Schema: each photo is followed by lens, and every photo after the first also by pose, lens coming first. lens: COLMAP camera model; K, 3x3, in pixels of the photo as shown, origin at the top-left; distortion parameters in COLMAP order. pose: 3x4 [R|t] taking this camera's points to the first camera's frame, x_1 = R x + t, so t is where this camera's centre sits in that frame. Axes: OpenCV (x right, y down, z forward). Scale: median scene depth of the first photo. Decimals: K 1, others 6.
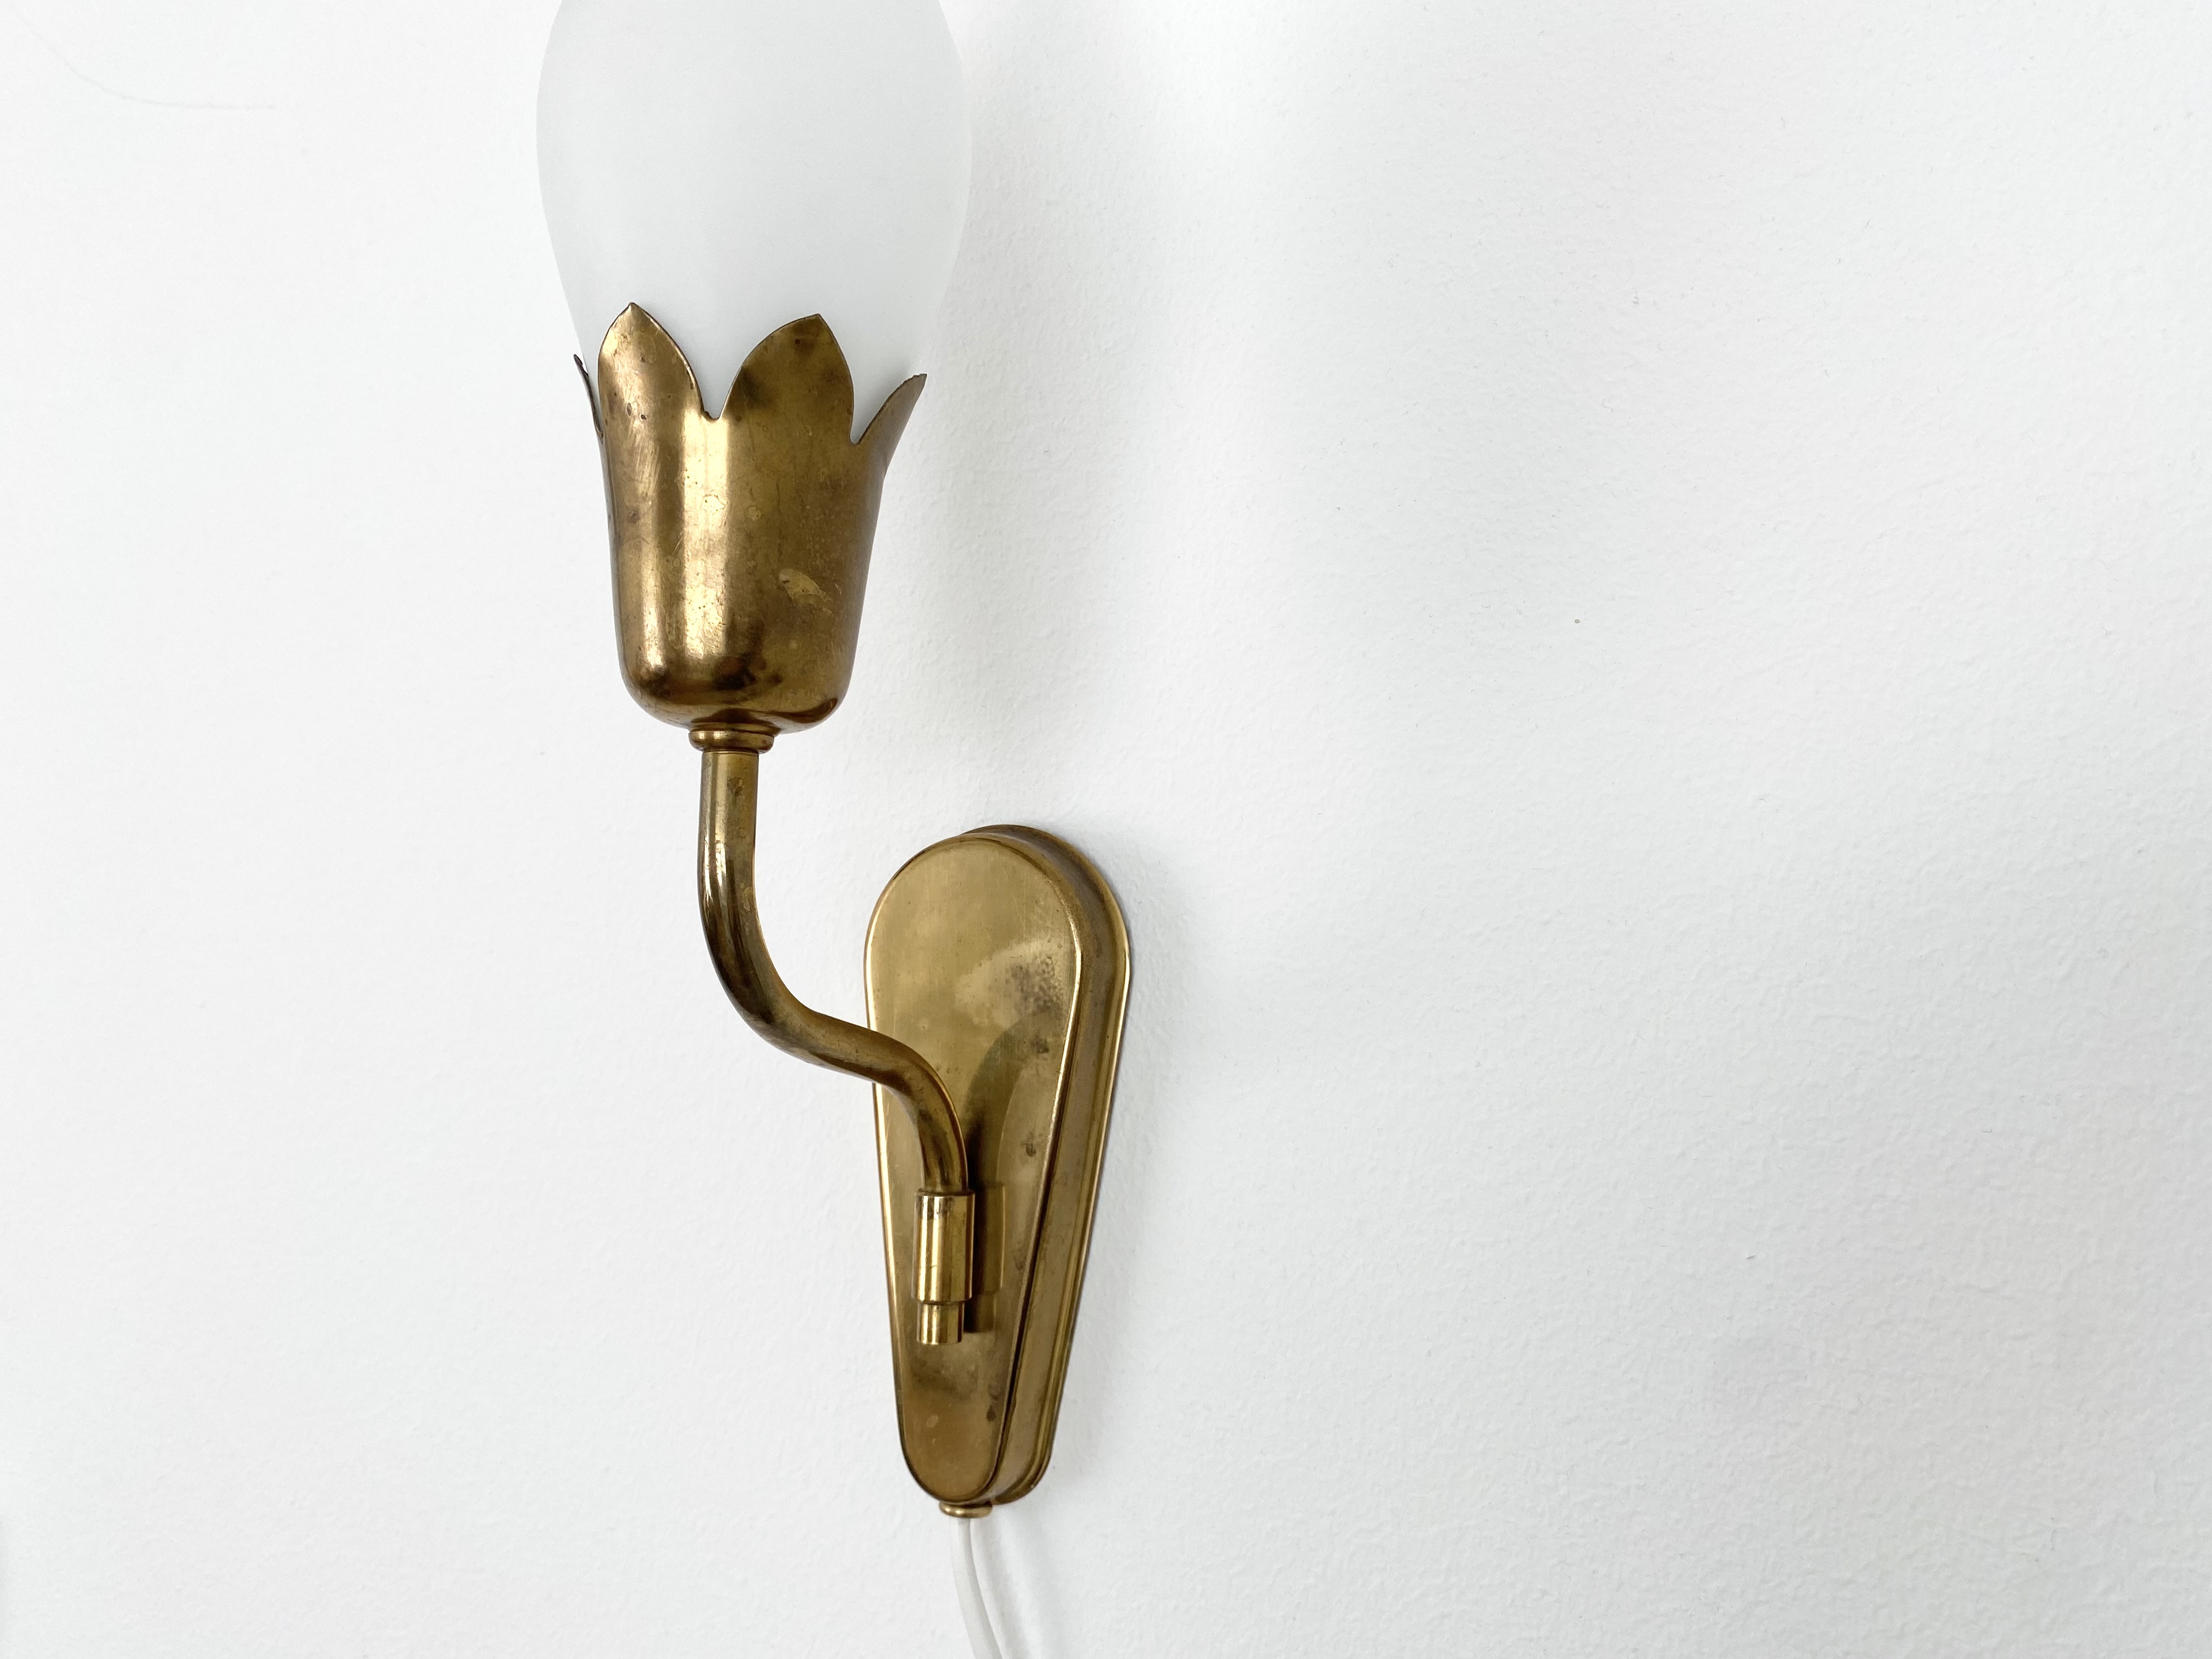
lens RADIAL K [[1664.9, 0, 1091.1], [0, 1664.9, 810.8], [0, 0, 1]] dist [0.002921, -0.017961]
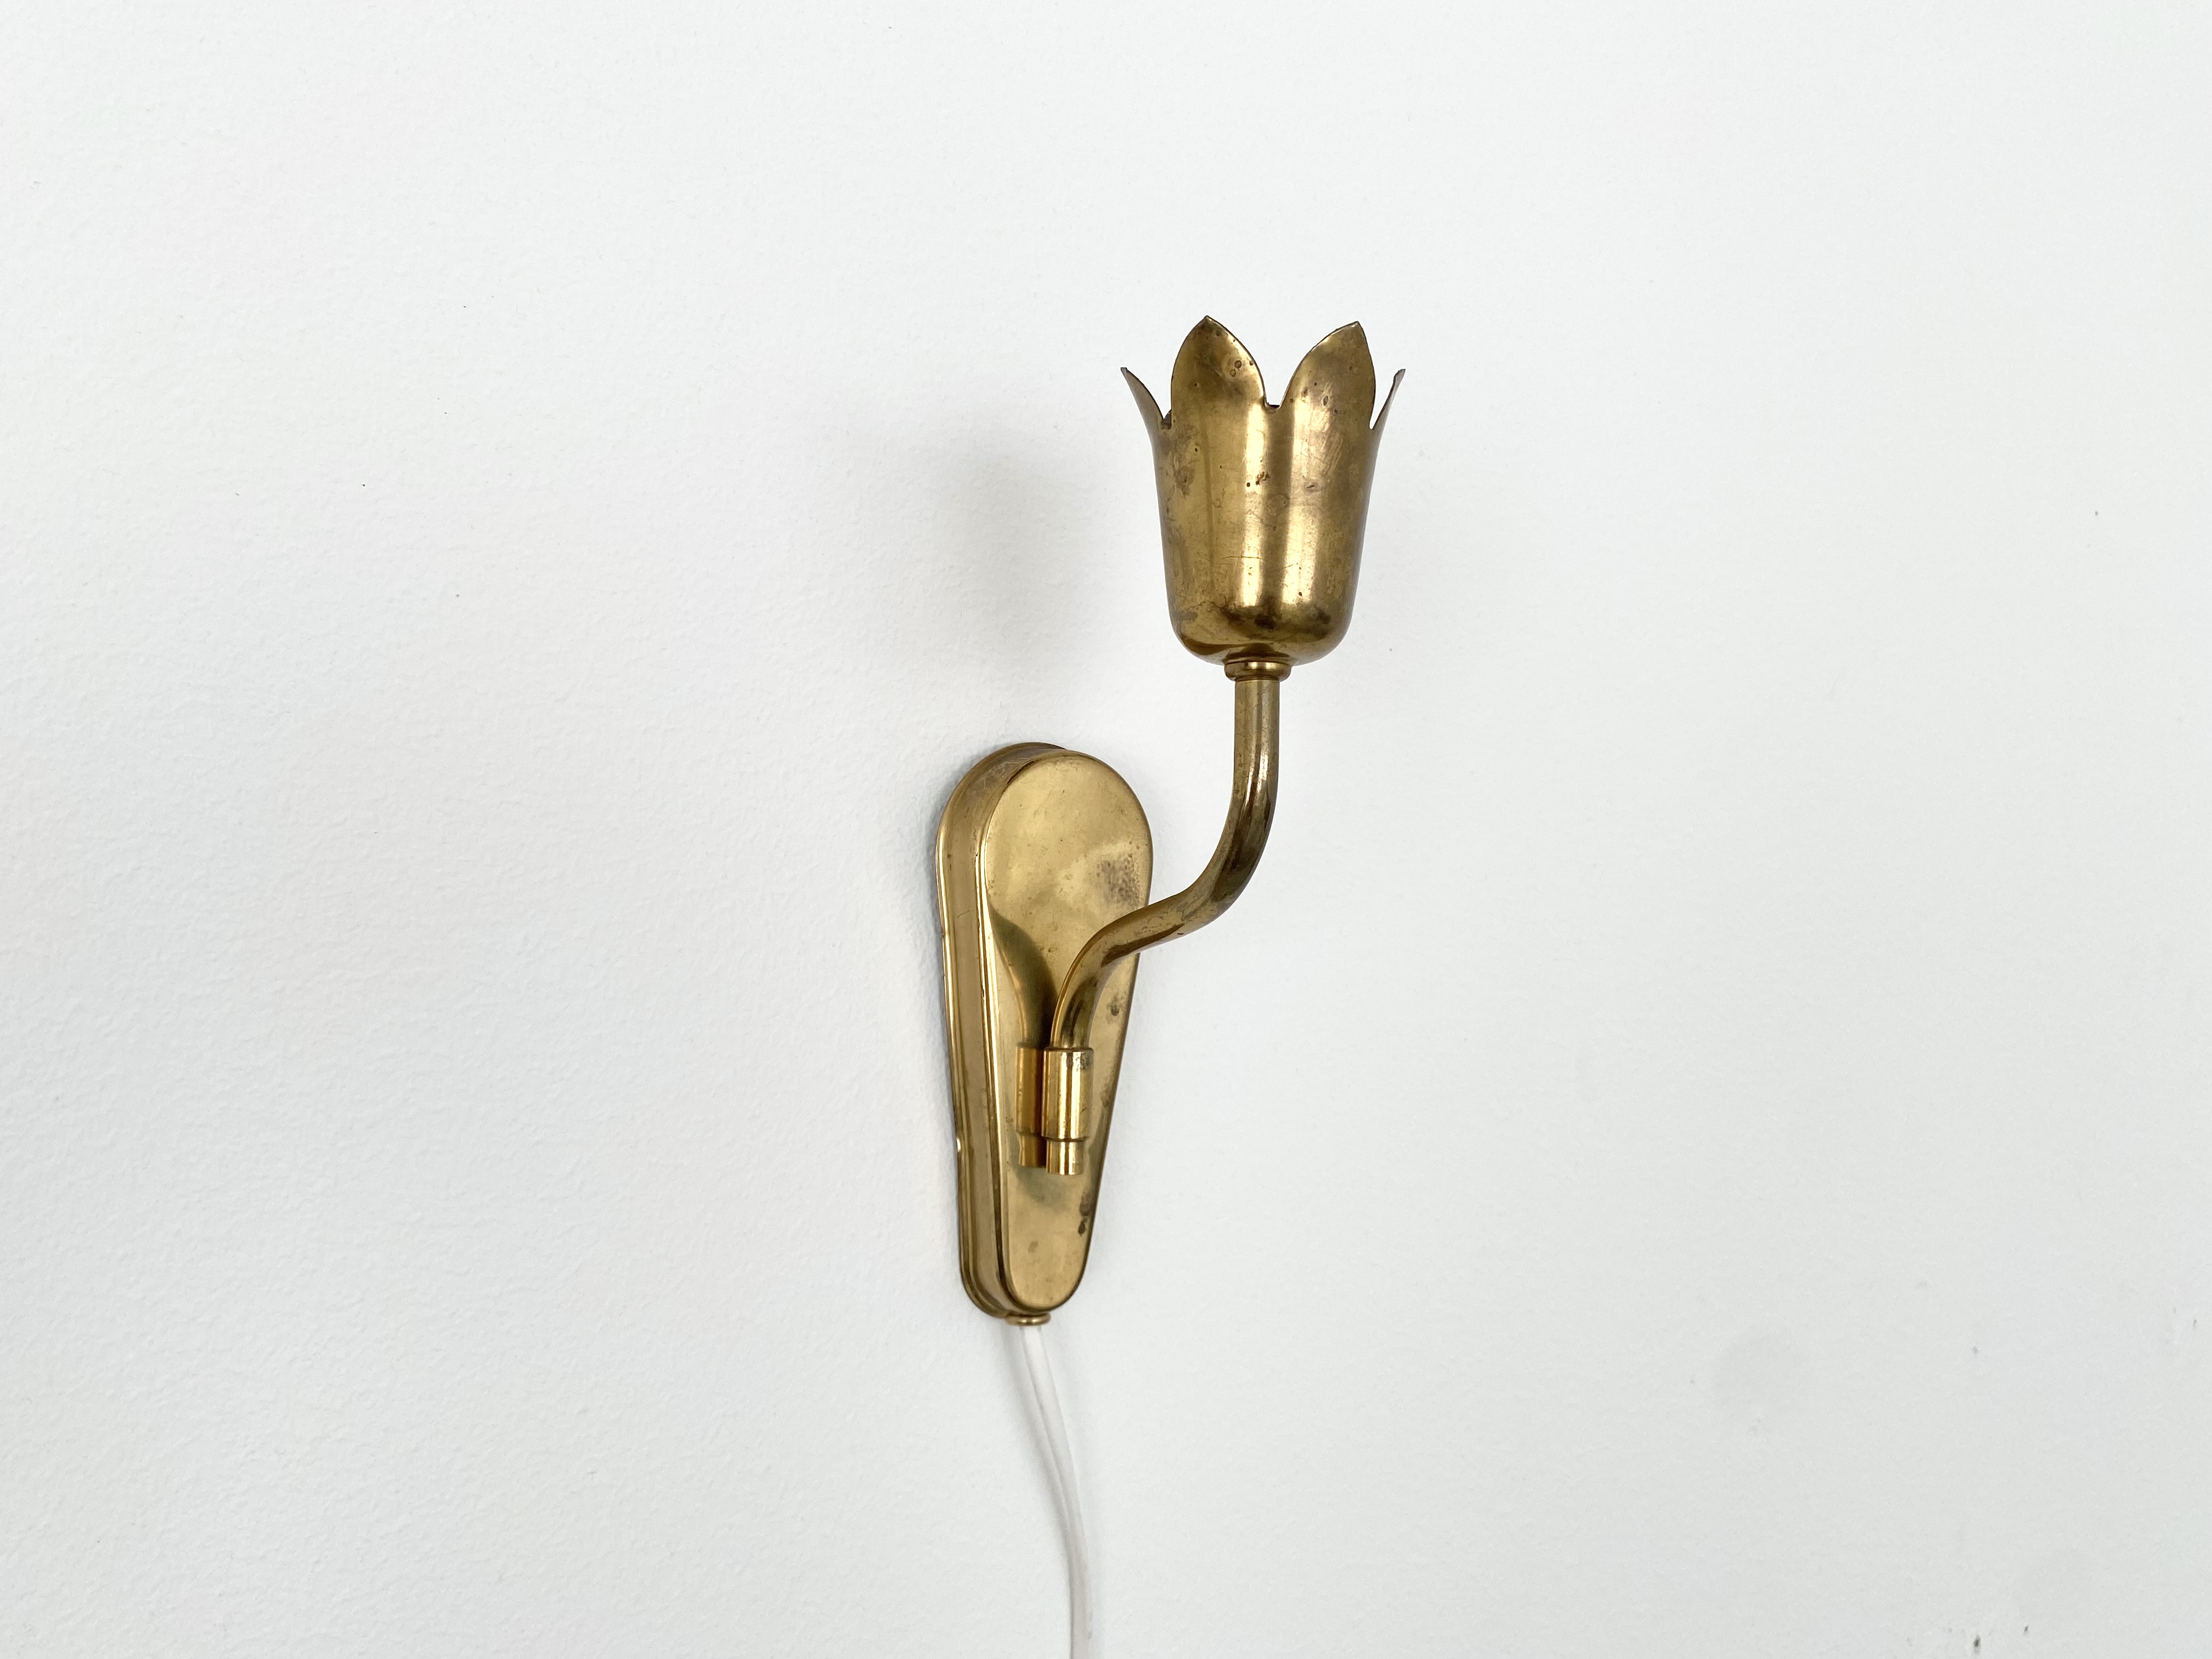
lens RADIAL K [[1664.9, 0, 1104.4], [0, 1664.9, 823.1], [0, 0, 1]] dist [0.002921, -0.017961]
pose [[0.540296, 0.043642, 0.840343, -1.129831], [-0.078010, 0.996951, -0.001619, 0.070827], [-0.837851, -0.064680, 0.542053, 0.365628]]
